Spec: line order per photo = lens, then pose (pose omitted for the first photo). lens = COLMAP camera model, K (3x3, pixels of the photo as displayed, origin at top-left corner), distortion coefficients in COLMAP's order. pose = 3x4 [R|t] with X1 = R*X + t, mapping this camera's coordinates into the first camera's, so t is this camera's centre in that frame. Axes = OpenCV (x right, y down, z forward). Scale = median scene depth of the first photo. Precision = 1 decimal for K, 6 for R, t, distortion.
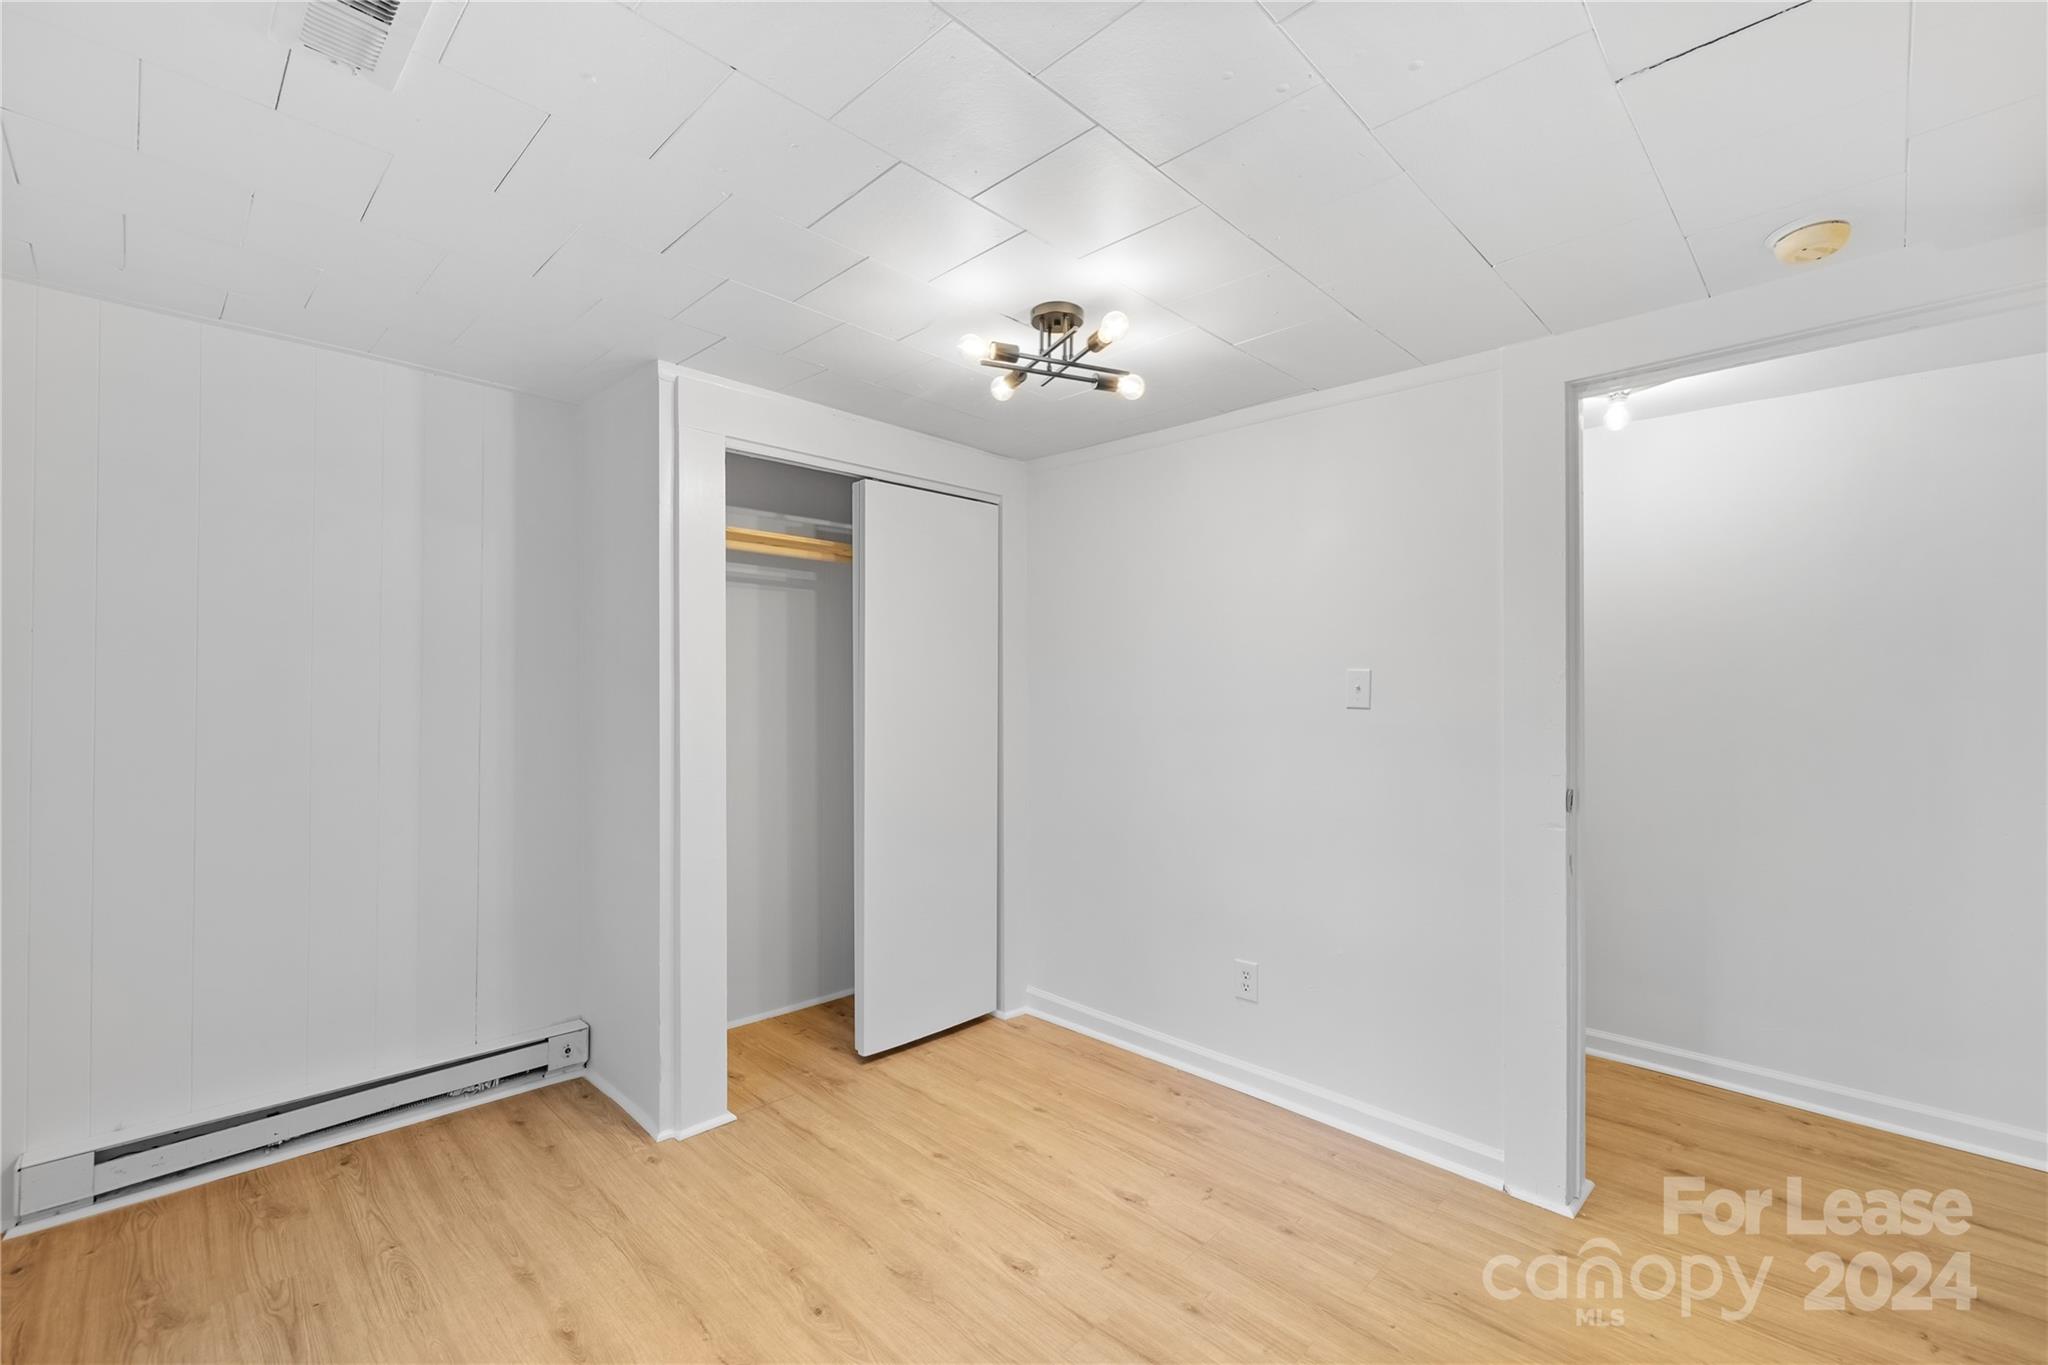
lens RADIAL K [[860.9, 0, 1002.5], [0, 860.9, 690.3], [0, 0, 1]] dist [-0.001025, -0.000347]
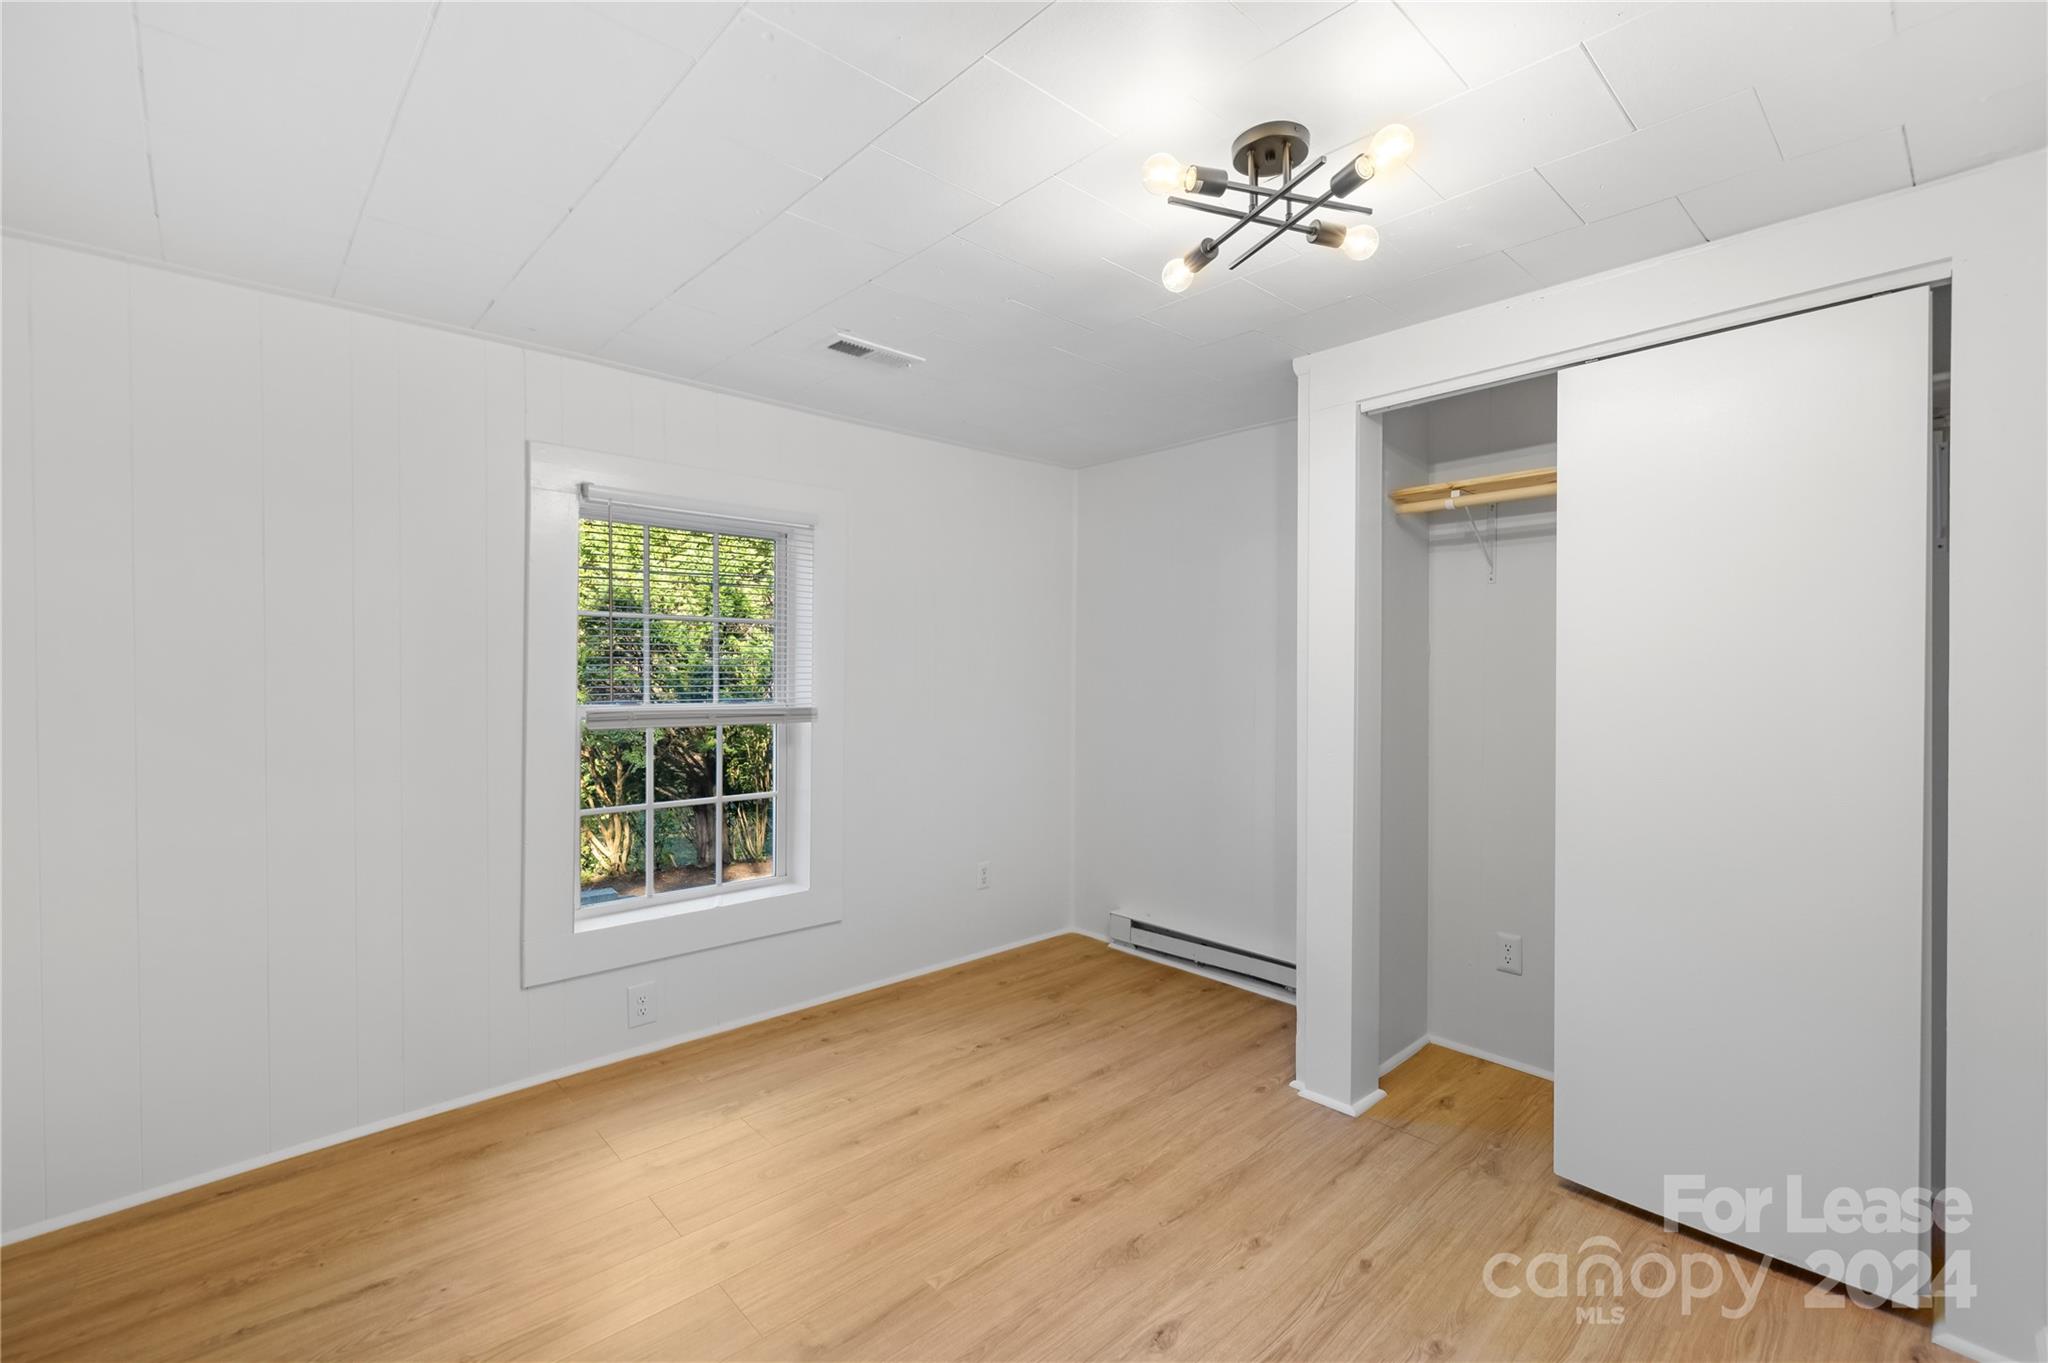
lens RADIAL K [[860.9, 0, 1011.8], [0, 860.9, 668.6], [0, 0, 1]] dist [-0.001025, -0.000347]
pose [[-0.017976, -0.007047, -0.999814, 0.755281], [-0.003152, 0.999971, -0.006992, 0.015675], [0.999833, 0.003026, -0.017998, 0.746718]]
